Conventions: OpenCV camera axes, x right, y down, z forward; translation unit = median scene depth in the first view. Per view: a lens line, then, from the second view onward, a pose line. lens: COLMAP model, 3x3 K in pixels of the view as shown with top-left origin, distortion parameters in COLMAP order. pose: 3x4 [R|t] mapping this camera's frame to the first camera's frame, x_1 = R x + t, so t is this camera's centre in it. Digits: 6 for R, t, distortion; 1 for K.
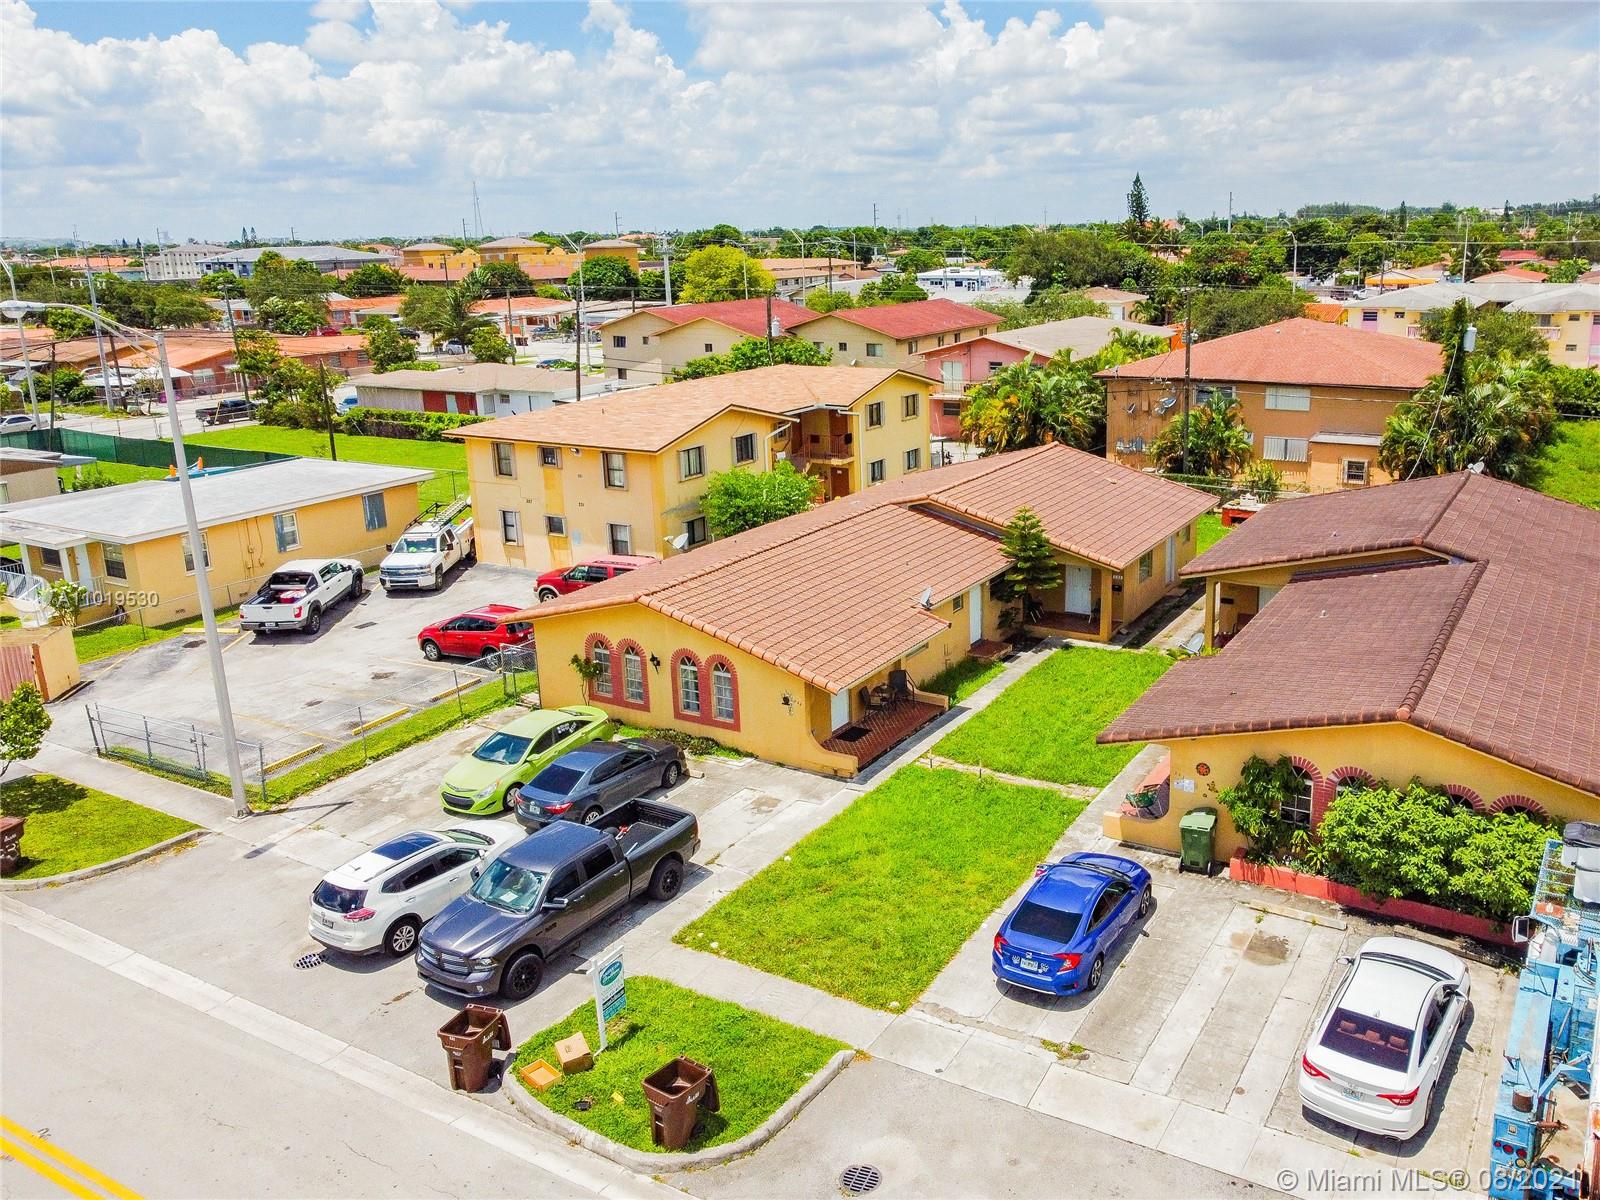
lens RADIAL K [[1260.8, 0, 918.4], [0, 1260.8, 592.2], [0, 0, 1]] dist [0.014957, 0.001498]
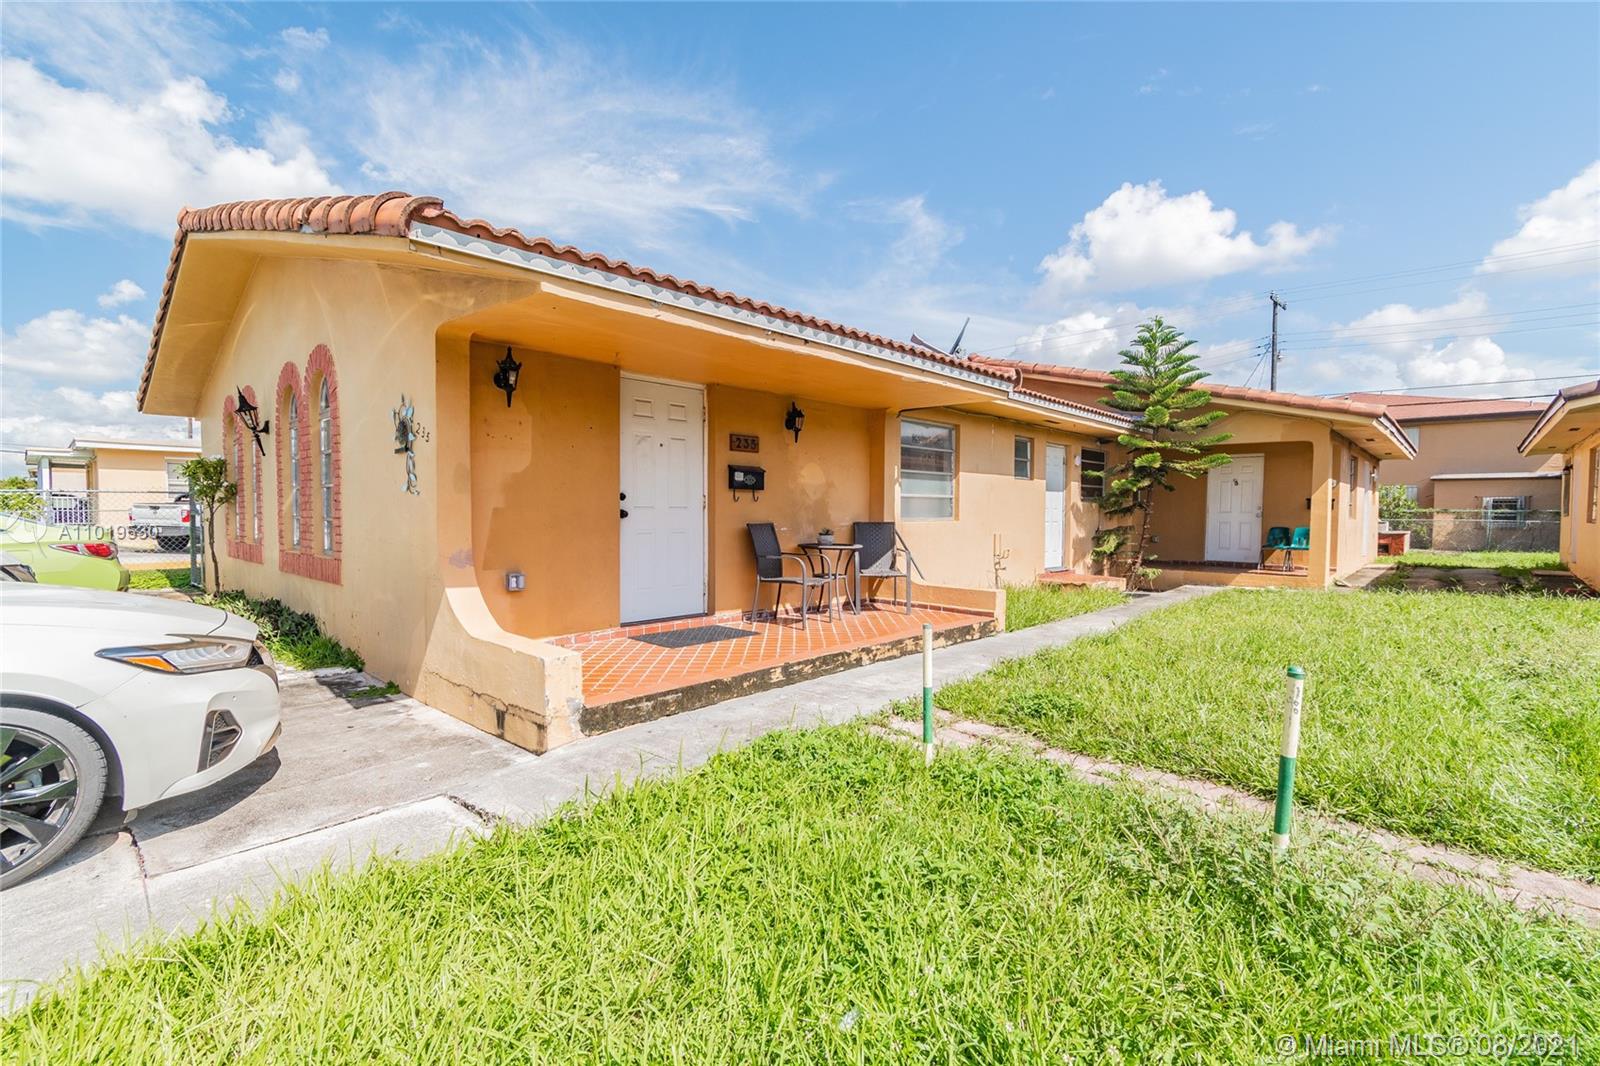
lens RADIAL K [[716.7, 0, 799.1], [0, 716.7, 539.1], [0, 0, 1]] dist [0.005890, 0.000358]
pose [[0.970622, 0.034400, -0.238140, 0.011917], [-0.091437, 0.968211, -0.232823, 0.101594], [0.222560, 0.247757, 0.942912, 0.659906]]
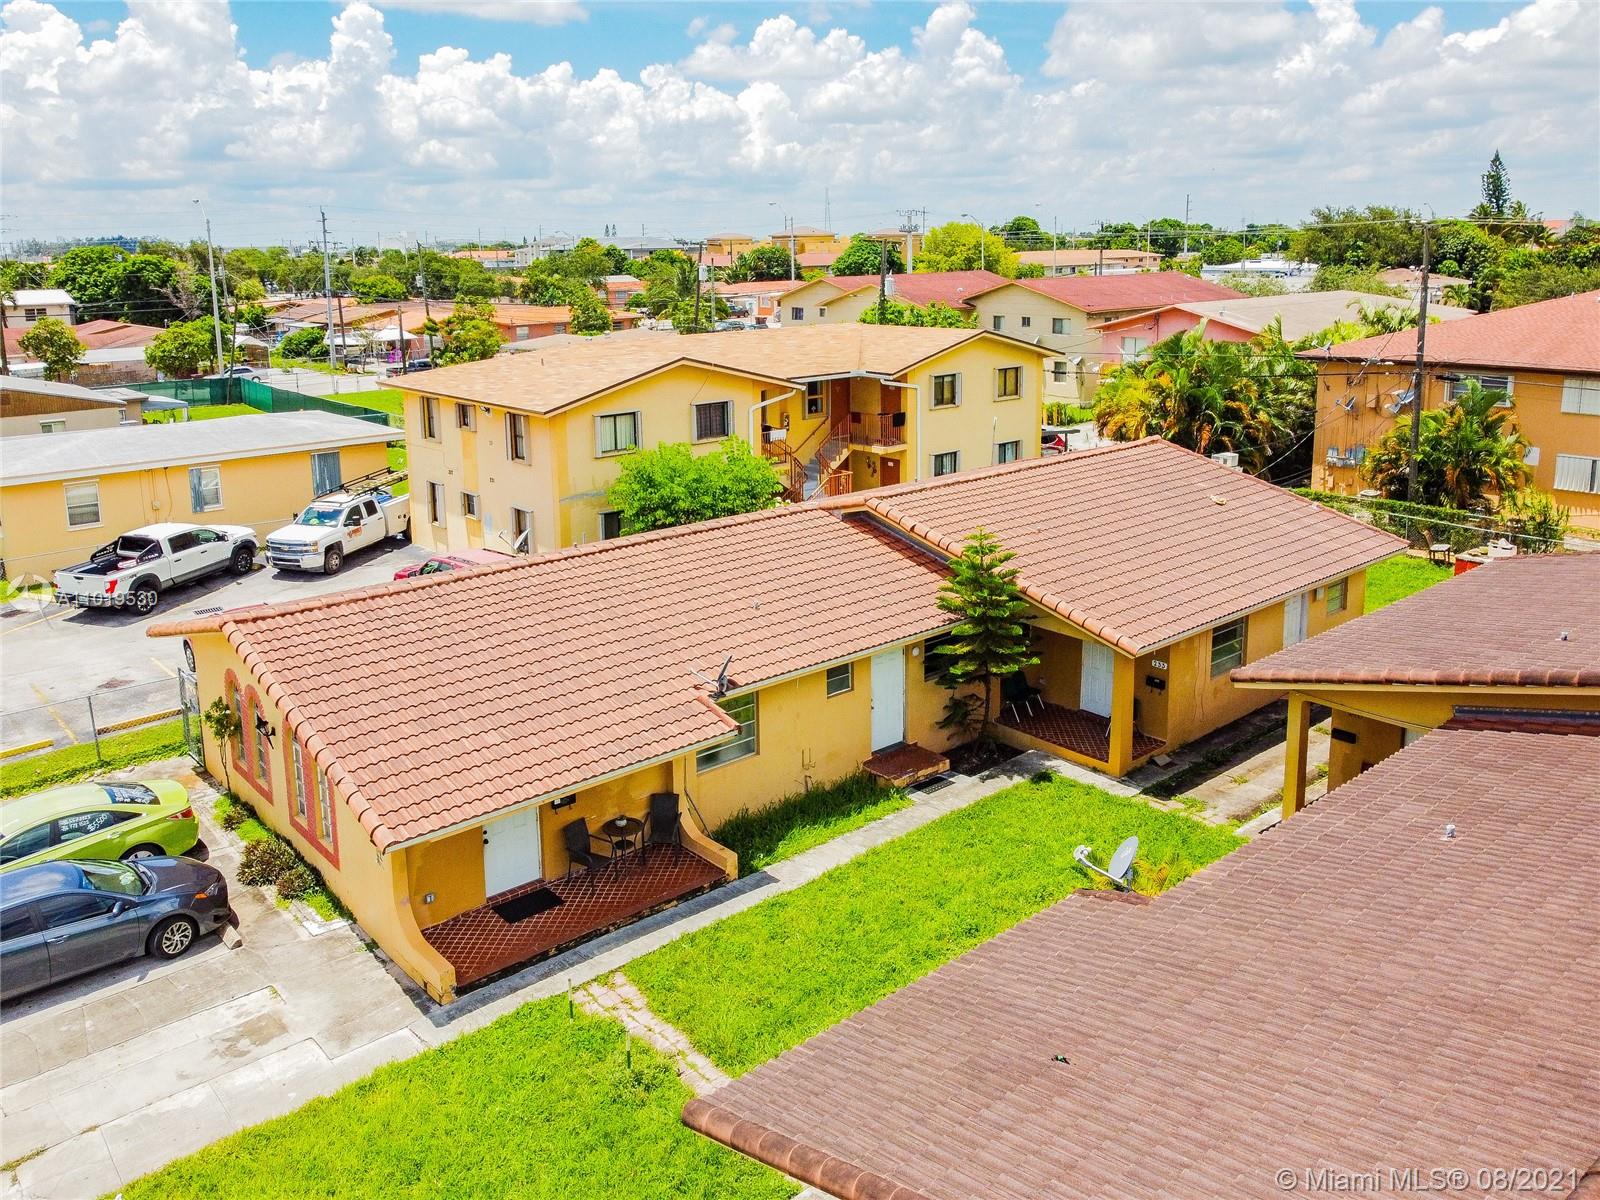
lens RADIAL K [[1255.0, 0, 806.1], [0, 1255.0, 492.6], [0, 0, 1]] dist [0.002319, -0.004171]
pose [[0.939373, 0.072038, -0.335246, 0.191090], [-0.097751, 0.993374, -0.060446, -0.039122], [0.328670, 0.089551, 0.940190, 0.392379]]
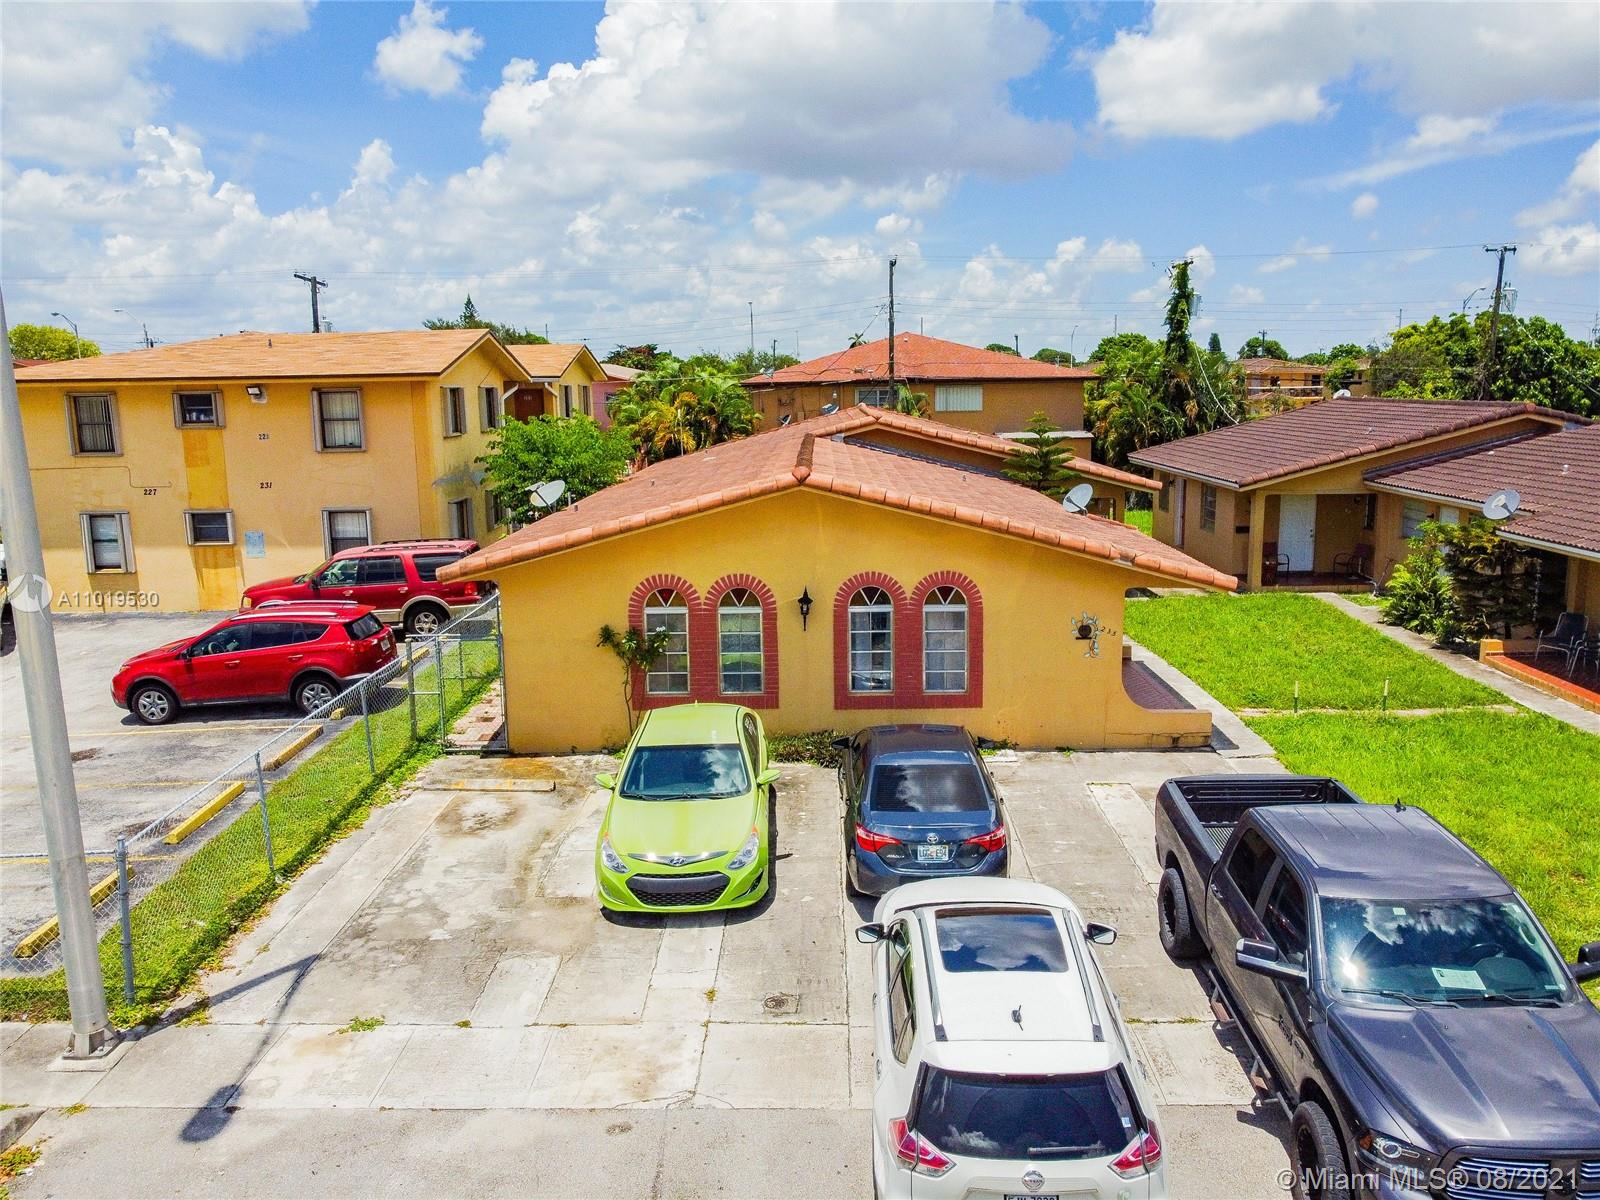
lens RADIAL K [[1218.4, 0, 795.5], [0, 1218.4, 643.9], [0, 0, 1]] dist [-0.013907, -0.002779]
pose [[0.881106, -0.095044, 0.463270, -0.363348], [0.131376, 0.990231, -0.046712, 0.075593], [-0.454305, 0.102021, 0.884985, 0.426024]]
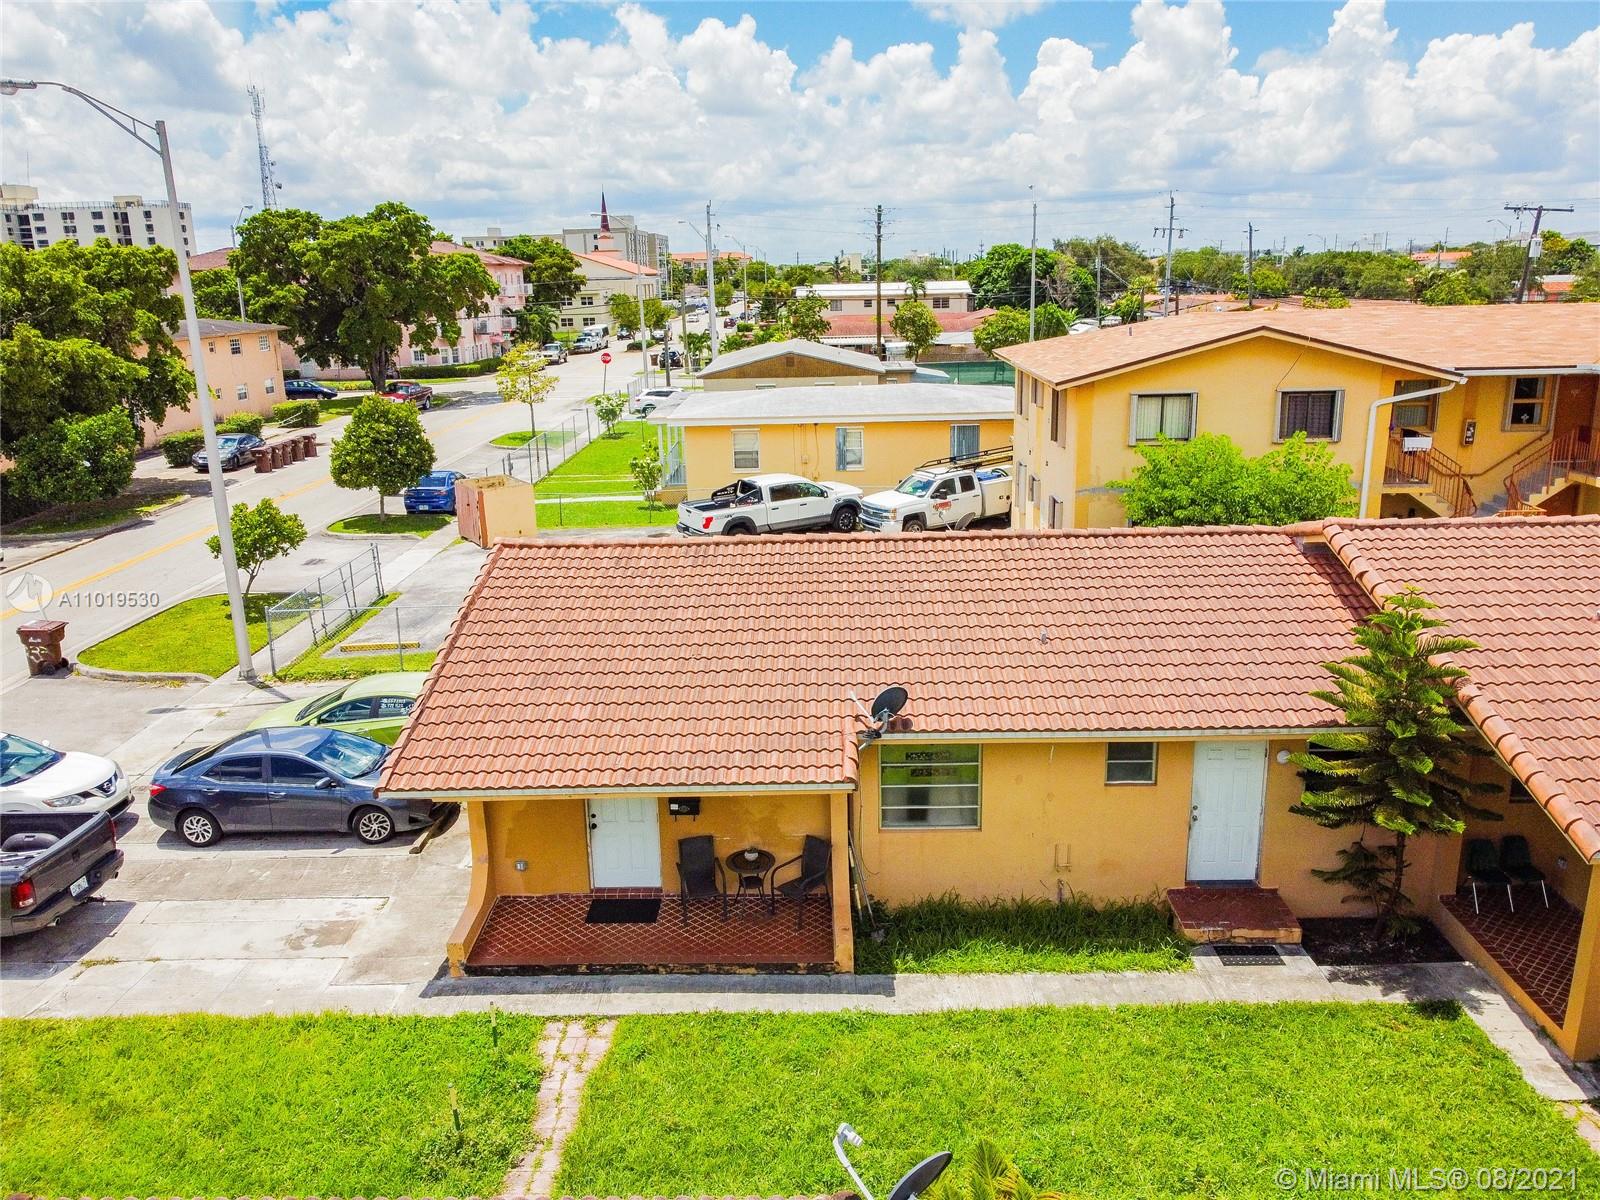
lens RADIAL K [[1230.2, 0, 800.0], [0, 1230.2, 600.0], [0, 0, 1]] dist [0.000325, 0.003415]
pose [[0.468801, 0.239348, -0.850258, 0.286443], [-0.232185, 0.962129, 0.142822, -0.070757], [0.852242, 0.130462, 0.506620, 0.633183]]
